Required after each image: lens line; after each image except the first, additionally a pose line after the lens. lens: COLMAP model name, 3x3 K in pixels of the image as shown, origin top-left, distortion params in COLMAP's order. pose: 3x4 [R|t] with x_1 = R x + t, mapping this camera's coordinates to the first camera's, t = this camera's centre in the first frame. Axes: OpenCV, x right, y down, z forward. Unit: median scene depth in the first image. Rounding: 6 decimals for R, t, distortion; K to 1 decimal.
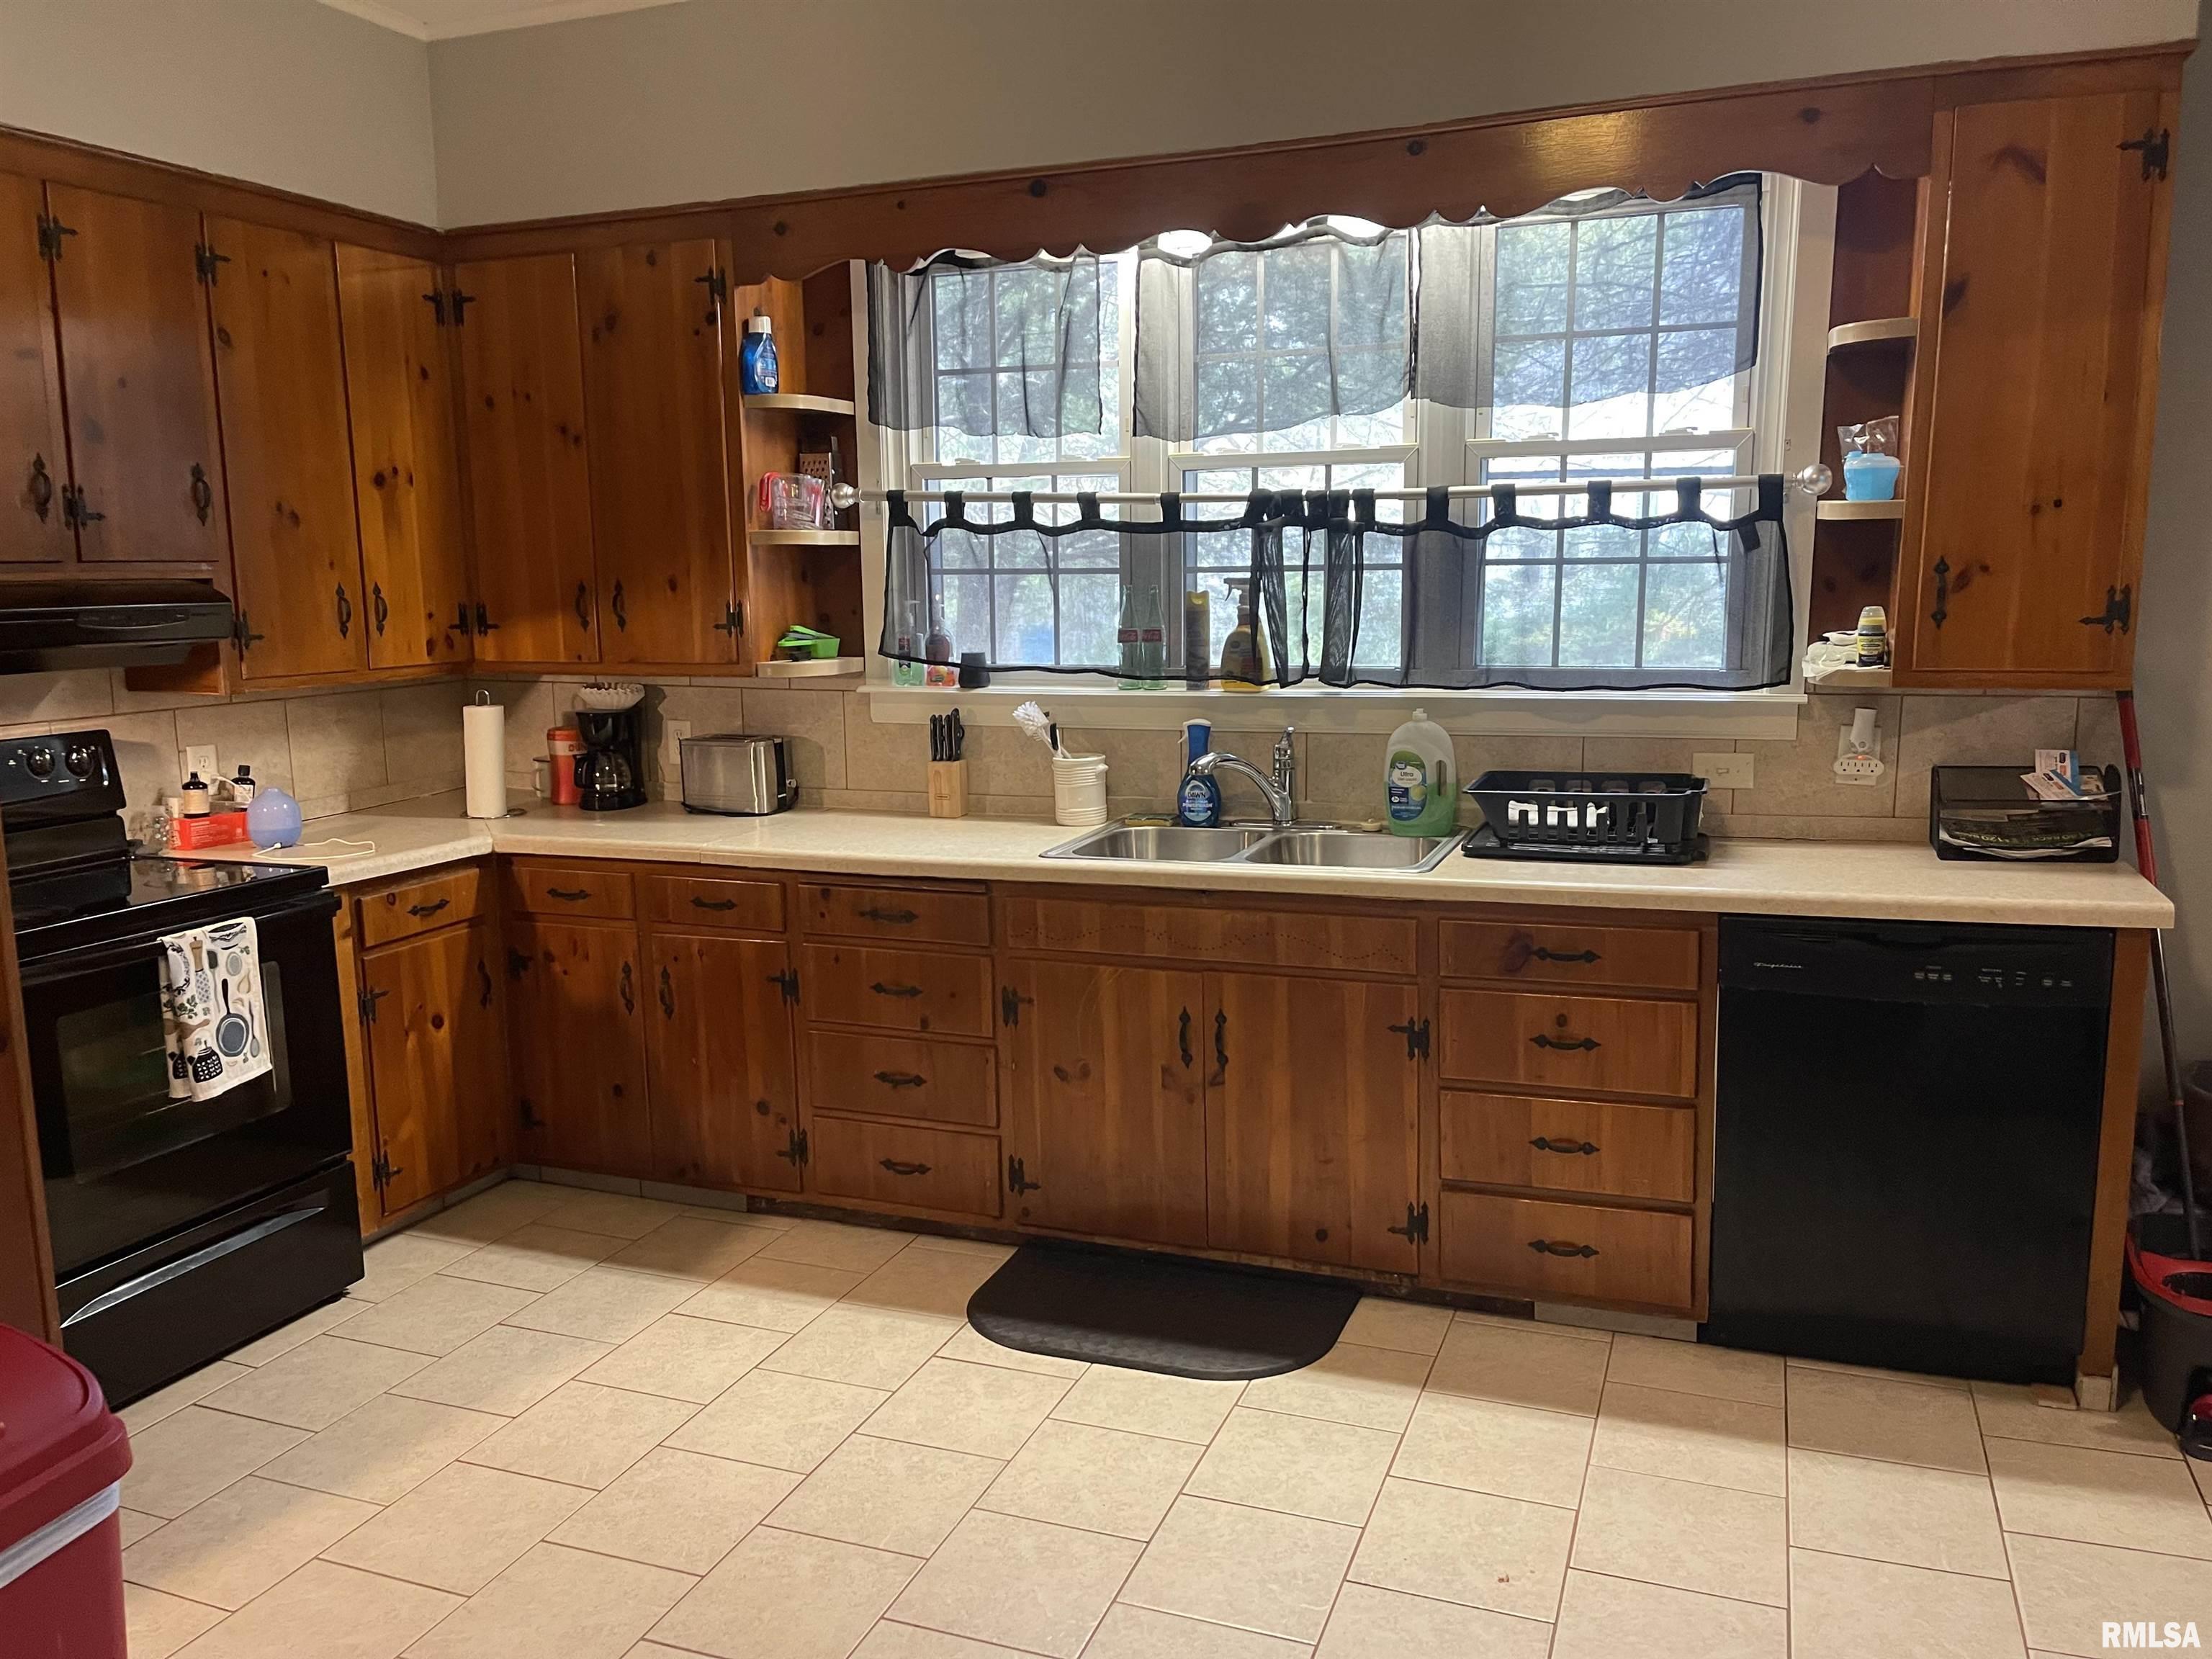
lens RADIAL K [[1677.6, 0, 1096.8], [0, 1677.6, 839.2], [0, 0, 1]] dist [0.027949, -0.002085]
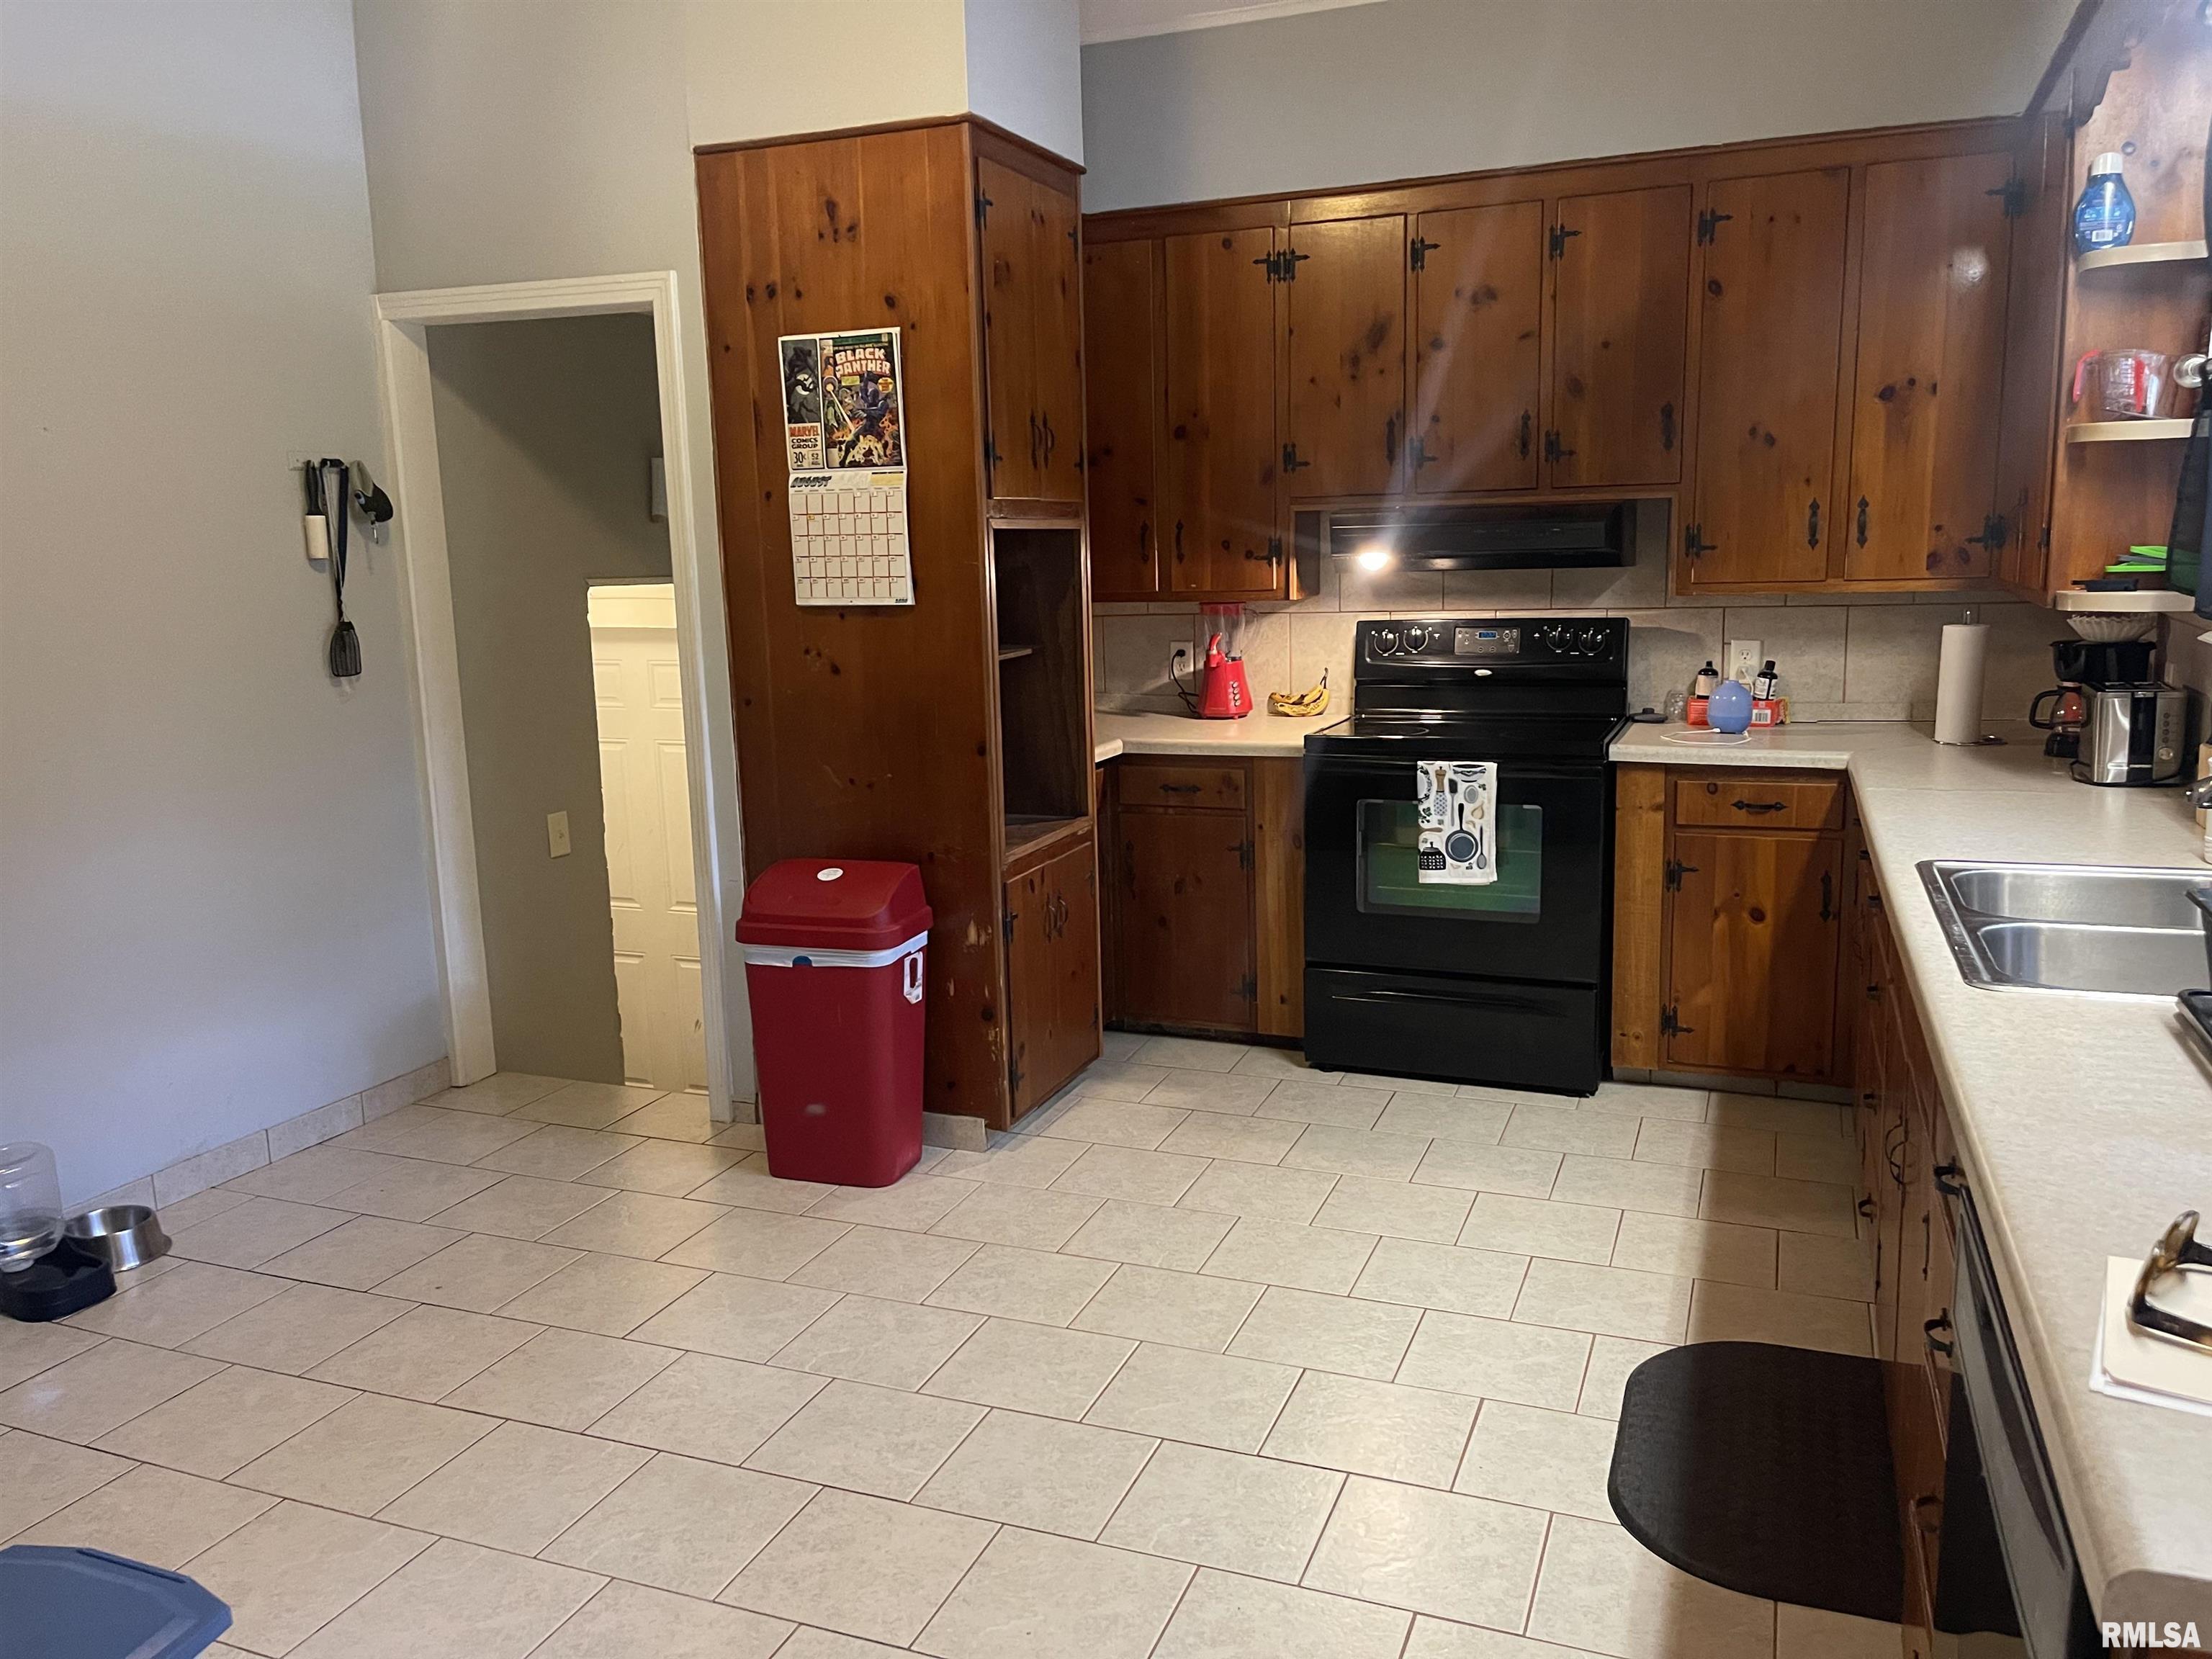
lens RADIAL K [[1677.6, 0, 1096.8], [0, 1677.6, 839.2], [0, 0, 1]] dist [0.027949, -0.002085]
pose [[-0.009804, 0.194265, -0.980900, 0.692761], [-0.133208, 0.971950, 0.193824, -0.094820], [0.991040, 0.132564, 0.016349, 0.602949]]
